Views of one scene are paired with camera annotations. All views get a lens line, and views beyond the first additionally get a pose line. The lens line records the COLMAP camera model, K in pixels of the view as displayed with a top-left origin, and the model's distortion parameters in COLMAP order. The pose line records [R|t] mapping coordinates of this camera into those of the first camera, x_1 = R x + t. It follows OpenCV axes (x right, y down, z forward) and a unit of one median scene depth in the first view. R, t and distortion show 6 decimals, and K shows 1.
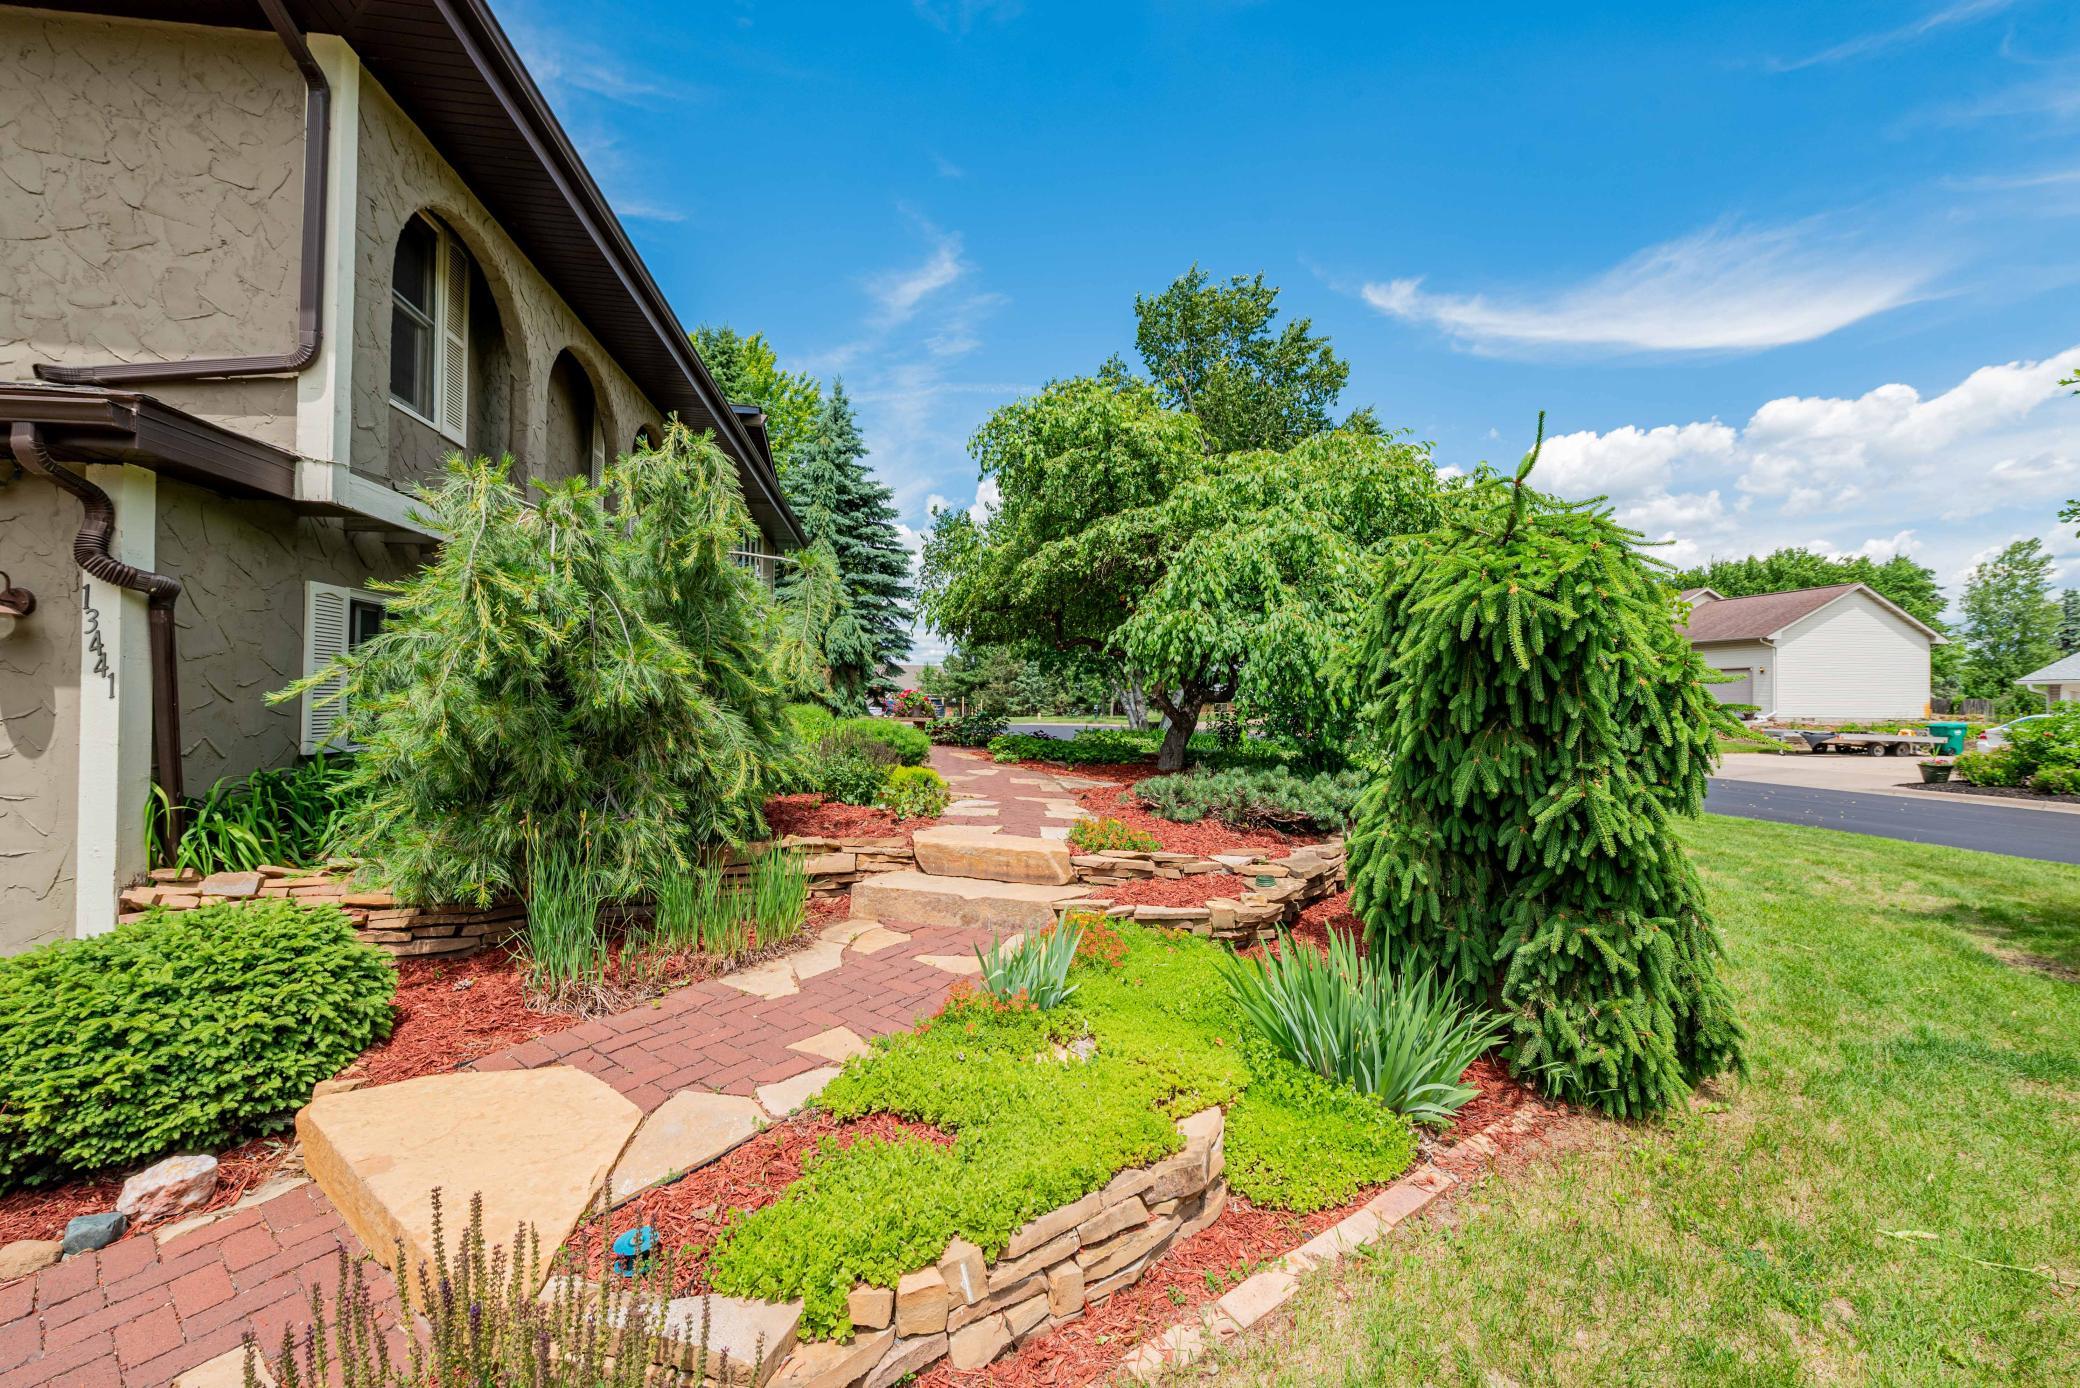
lens RADIAL K [[863.0, 0, 1038.9], [0, 863.0, 686.2], [0, 0, 1]] dist [-0.007754, -0.000146]
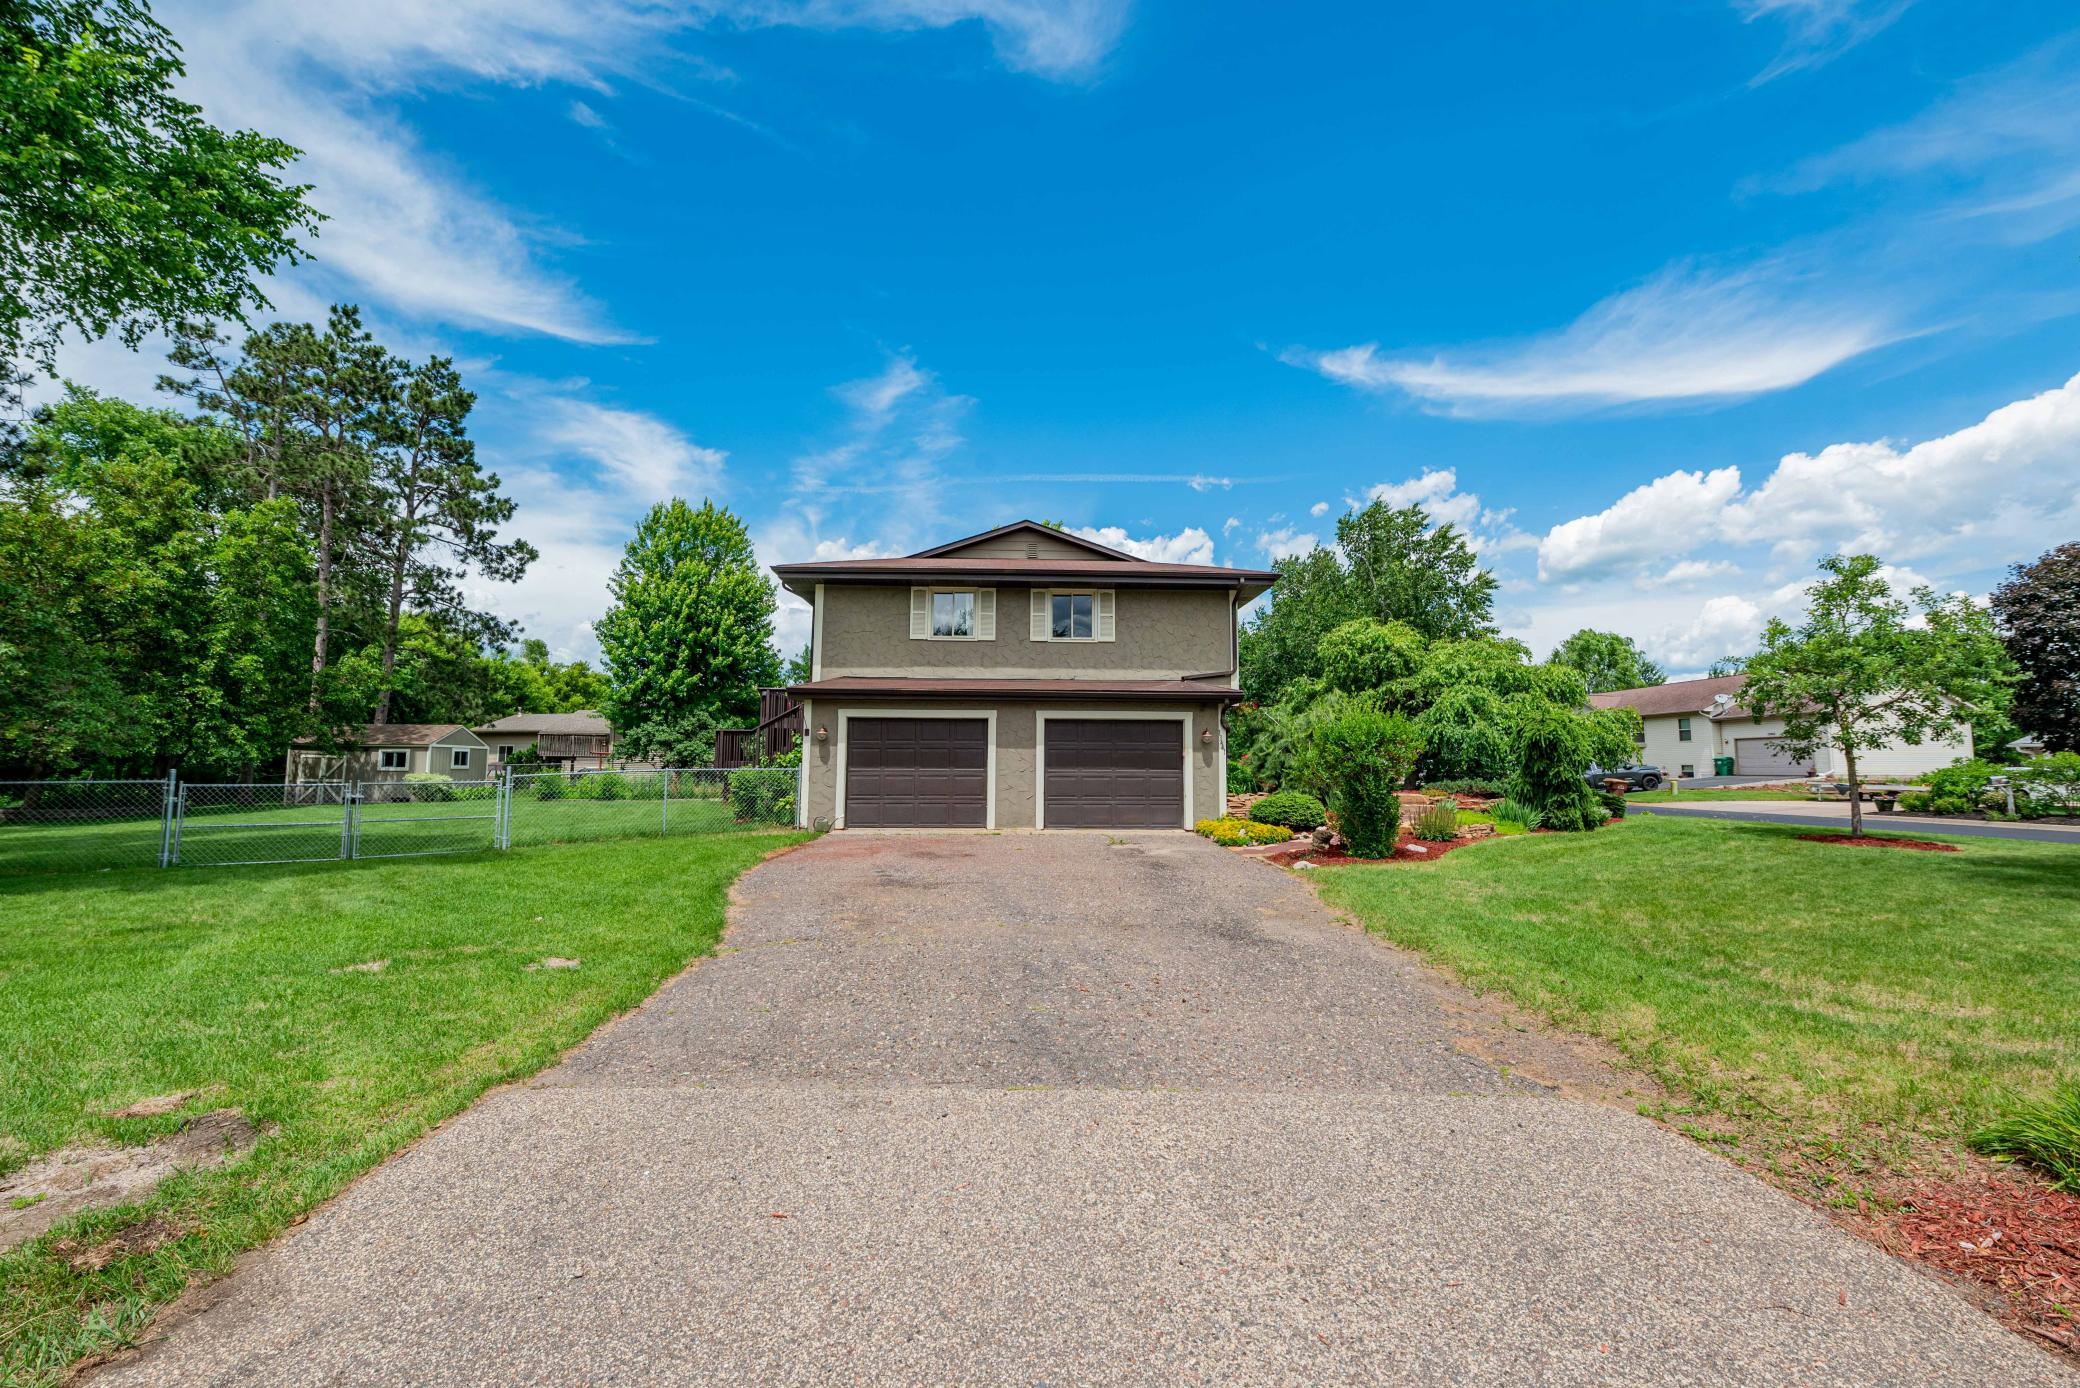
lens RADIAL K [[836.3, 0, 1034.7], [0, 836.3, 672.3], [0, 0, 1]] dist [-0.015105, -0.000071]
pose [[0.992096, -0.015296, -0.124545, -1.824774], [0.003091, 0.995221, -0.097601, 0.012043], [0.125443, 0.096444, 0.987402, -4.278447]]
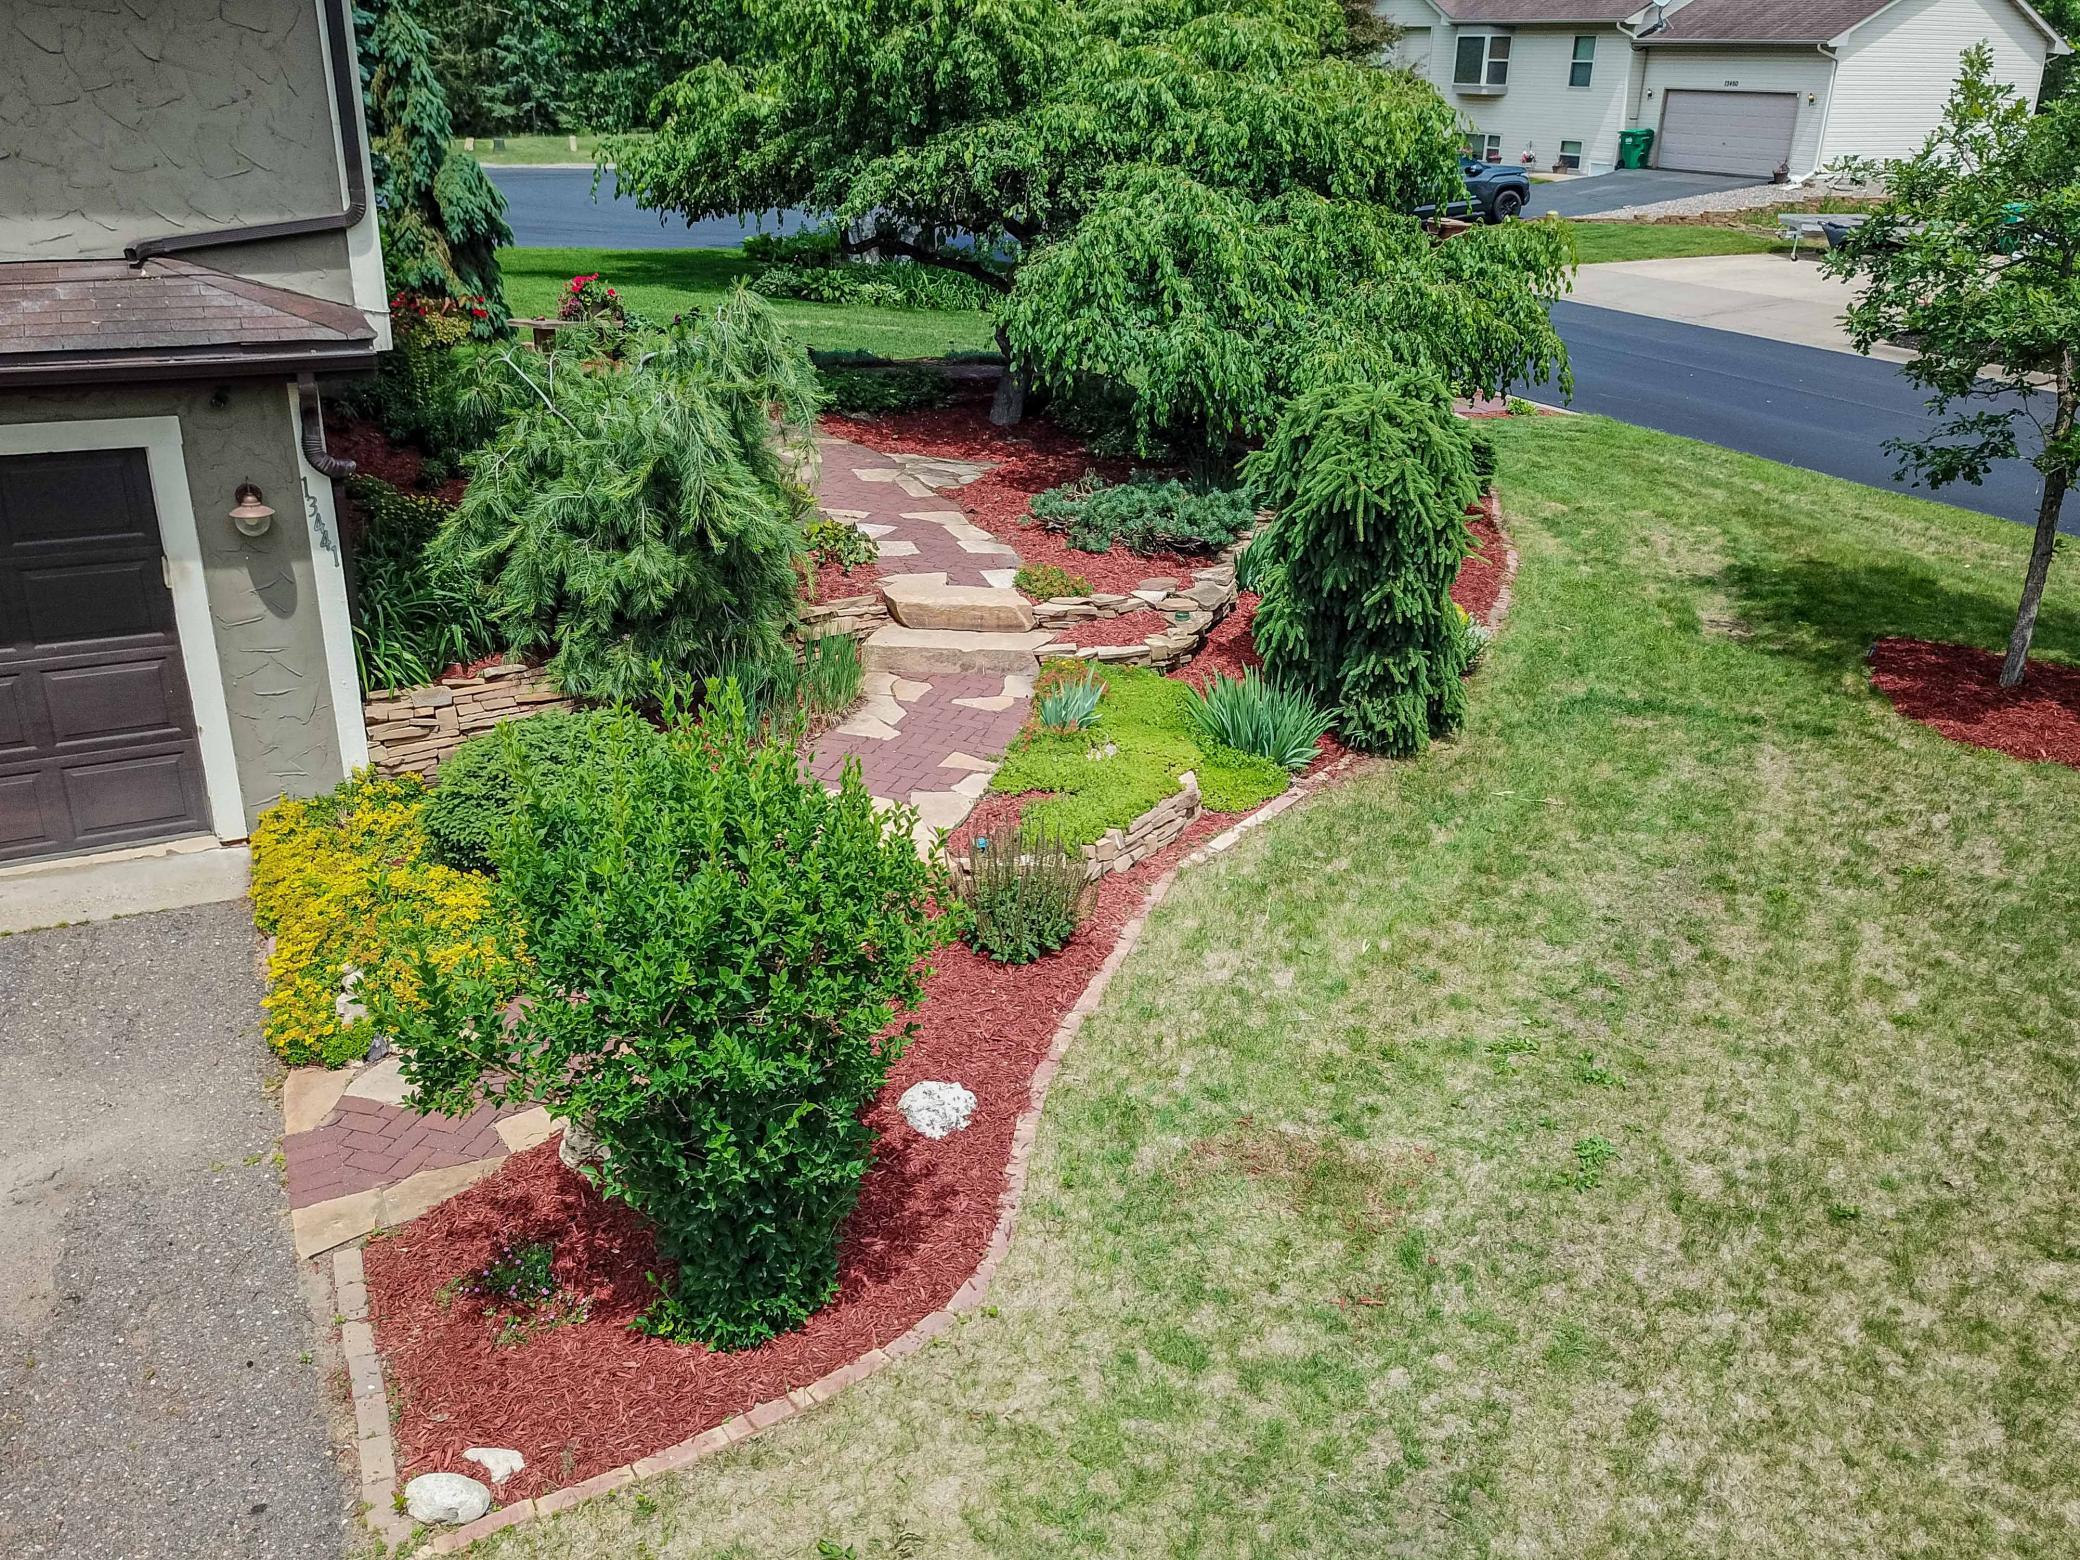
lens RADIAL K [[1732.7, 0, 1040.0], [0, 1732.7, 780.0], [0, 0, 1]] dist [0.091191, -0.106085]
pose [[0.960277, -0.100029, 0.260504, -0.955932], [-0.013147, 0.916290, 0.400301, -0.871485], [-0.278739, -0.387824, 0.878577, -1.945916]]
